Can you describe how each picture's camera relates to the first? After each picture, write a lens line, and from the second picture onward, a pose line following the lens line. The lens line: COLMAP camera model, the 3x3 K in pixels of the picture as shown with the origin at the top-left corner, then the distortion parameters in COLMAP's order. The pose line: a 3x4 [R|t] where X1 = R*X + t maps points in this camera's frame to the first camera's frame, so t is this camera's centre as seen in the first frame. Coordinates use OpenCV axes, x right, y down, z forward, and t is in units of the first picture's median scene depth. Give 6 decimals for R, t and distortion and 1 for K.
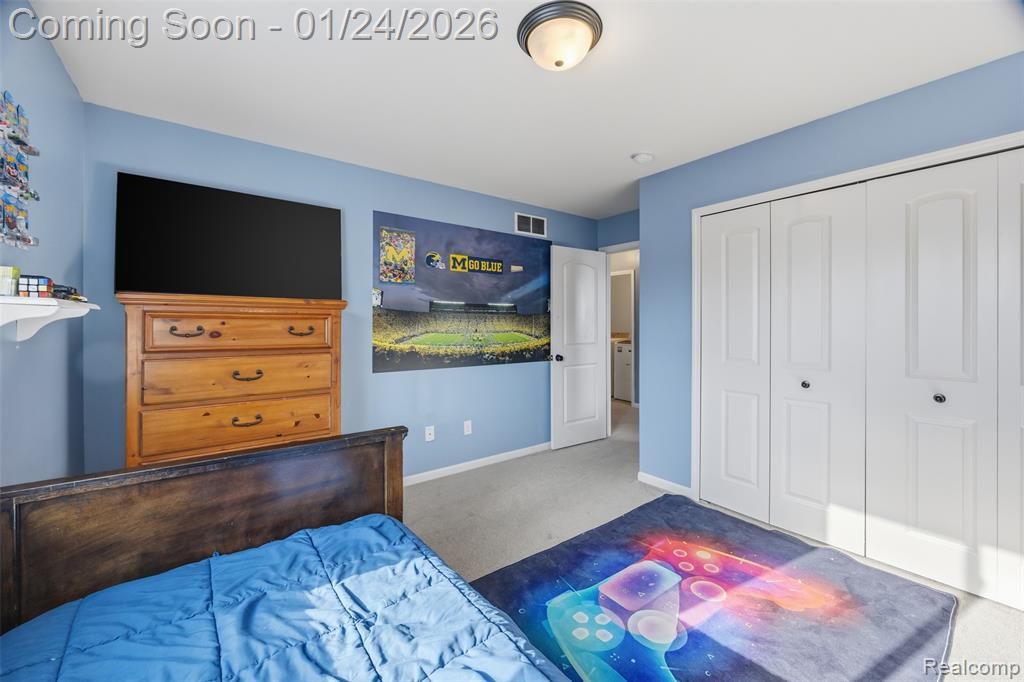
lens RADIAL K [[399.4, 0, 513.8], [0, 399.4, 332.1], [0, 0, 1]] dist [0.000190, -0.000131]
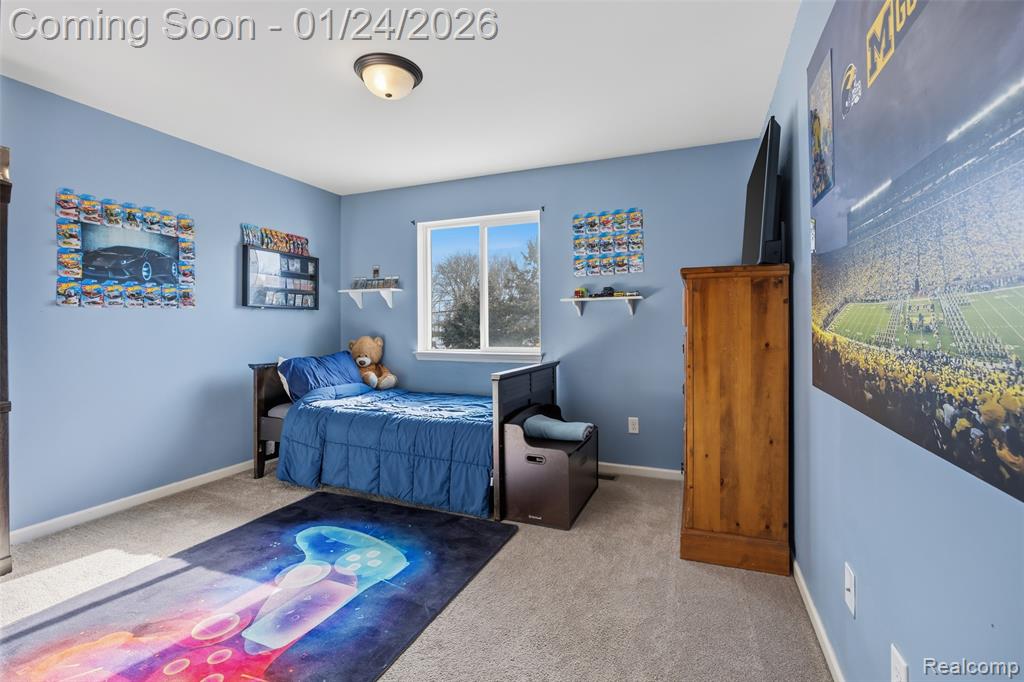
lens RADIAL K [[459.5, 0, 508.7], [0, 459.5, 309.0], [0, 0, 1]] dist [-0.002469, 0.000038]
pose [[-0.872705, -0.013175, -0.488070, 0.383932], [-0.002862, 0.999757, -0.021870, 0.026479], [0.488239, -0.017689, -0.872531, 1.868414]]
